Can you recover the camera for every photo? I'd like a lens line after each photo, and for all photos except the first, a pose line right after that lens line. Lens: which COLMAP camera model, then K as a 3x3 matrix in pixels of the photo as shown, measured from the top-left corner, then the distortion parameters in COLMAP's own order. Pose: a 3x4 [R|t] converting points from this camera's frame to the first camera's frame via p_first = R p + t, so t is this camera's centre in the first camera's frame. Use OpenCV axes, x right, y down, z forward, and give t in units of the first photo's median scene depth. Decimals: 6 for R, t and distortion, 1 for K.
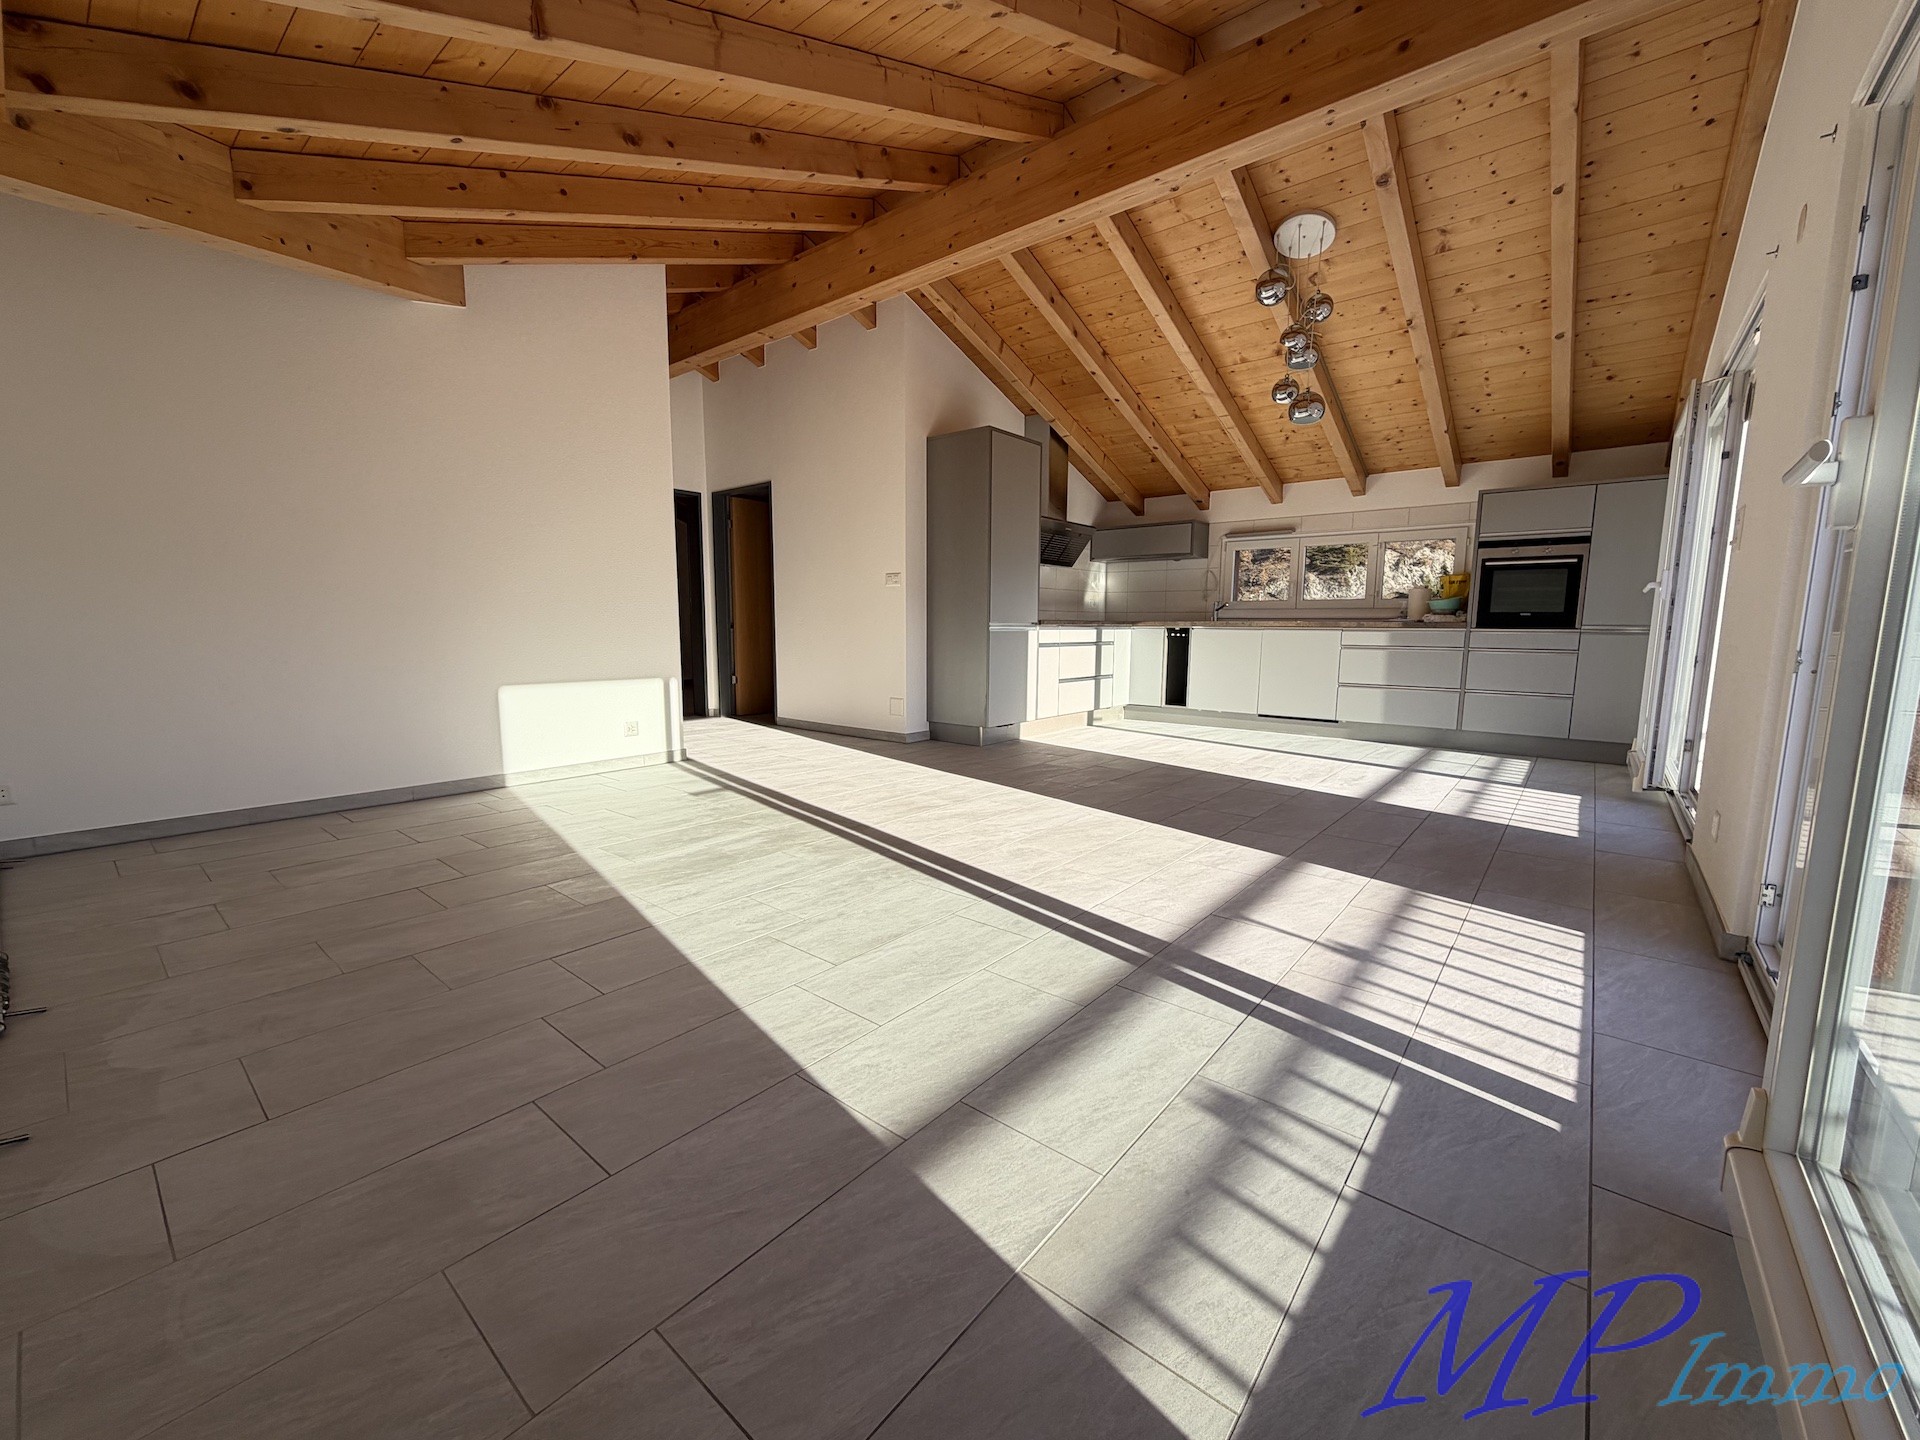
lens RADIAL K [[763.4, 0, 963.9], [0, 763.4, 726.2], [0, 0, 1]] dist [-0.009945, 0.002971]
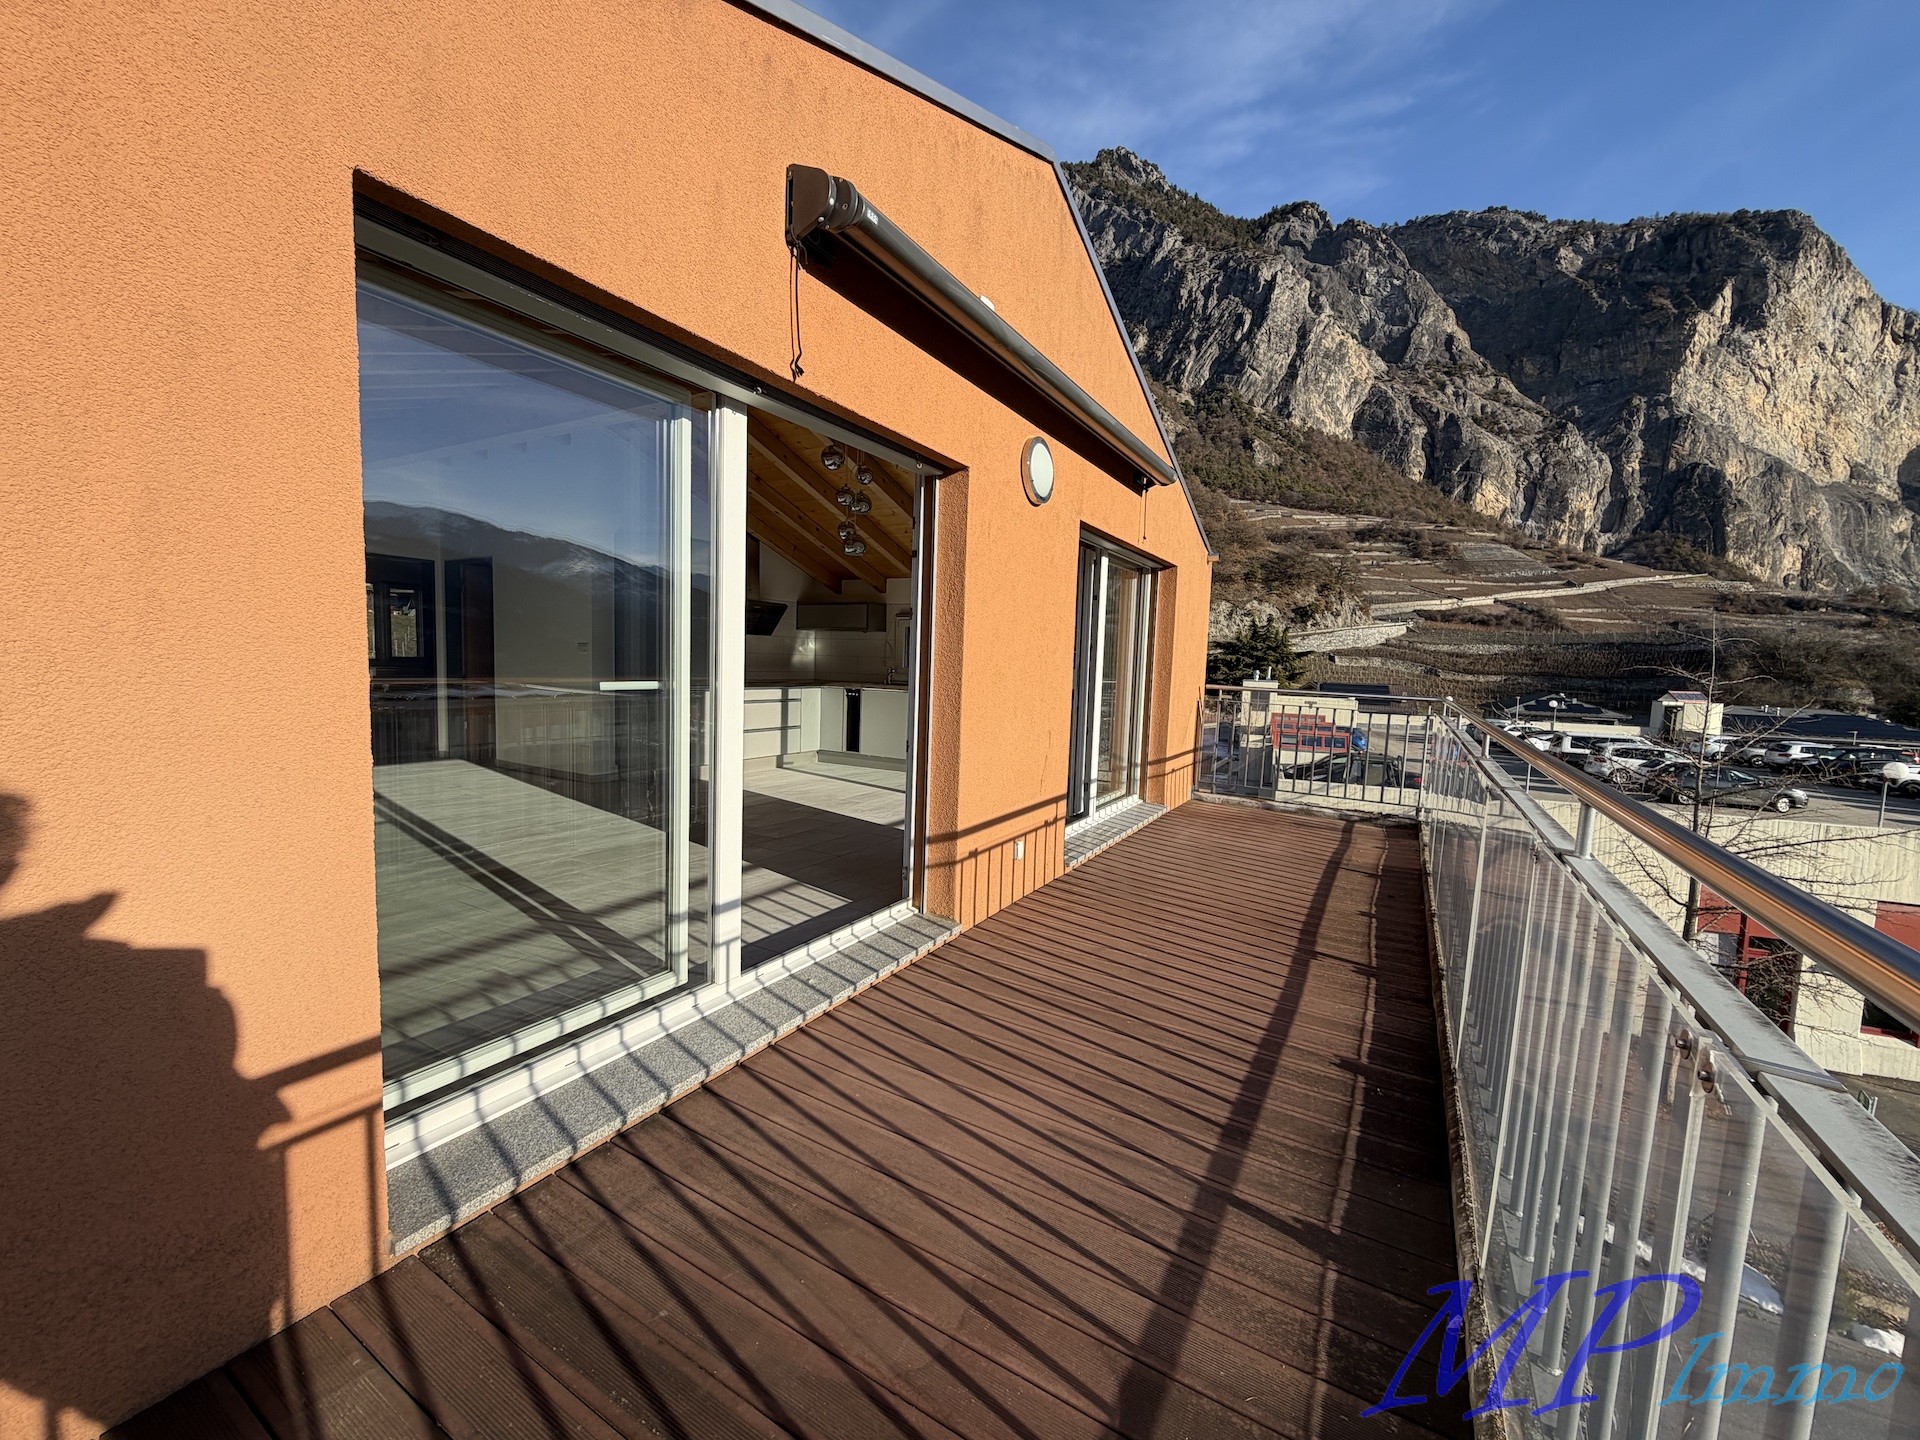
lens RADIAL K [[763.4, 0, 963.9], [0, 763.4, 726.2], [0, 0, 1]] dist [-0.009945, 0.002971]
pose [[0.986235, 0.013219, 0.164823, 0.251064], [-0.005973, 0.998997, -0.044380, -0.014744], [-0.165244, 0.042785, 0.985324, -0.236940]]
